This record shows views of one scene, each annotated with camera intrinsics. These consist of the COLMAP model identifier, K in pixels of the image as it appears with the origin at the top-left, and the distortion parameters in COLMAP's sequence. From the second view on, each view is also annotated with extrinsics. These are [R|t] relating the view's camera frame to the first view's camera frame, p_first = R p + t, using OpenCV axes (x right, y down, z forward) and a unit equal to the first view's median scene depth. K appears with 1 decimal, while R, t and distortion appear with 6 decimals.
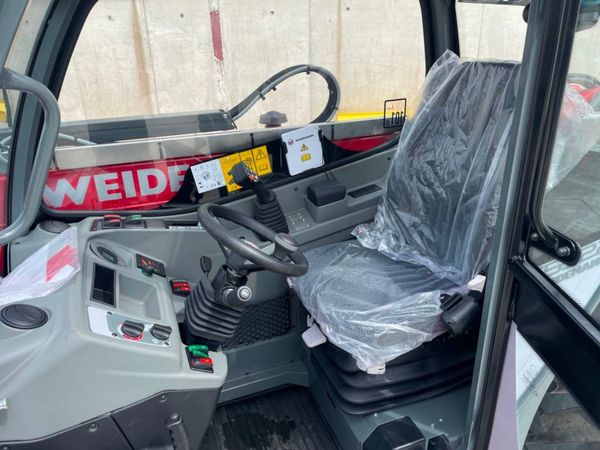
lens RADIAL K [[454.0, 0, 299.2], [0, 454.0, 224.0], [0, 0, 1]] dist [-0.000440, -0.016227]
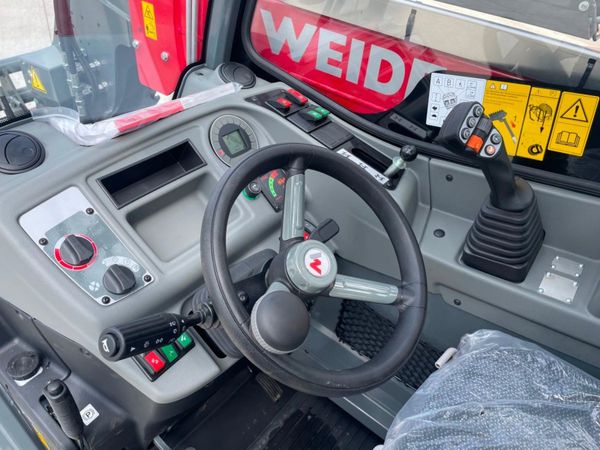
lens RADIAL K [[454.0, 0, 299.9], [0, 454.0, 228.5], [0, 0, 1]] dist [-0.000440, -0.016227]
pose [[0.505661, 0.602509, -0.617486, 0.129503], [-0.415323, 0.797343, 0.437893, -0.148463], [0.756183, 0.035031, 0.653422, 0.524928]]
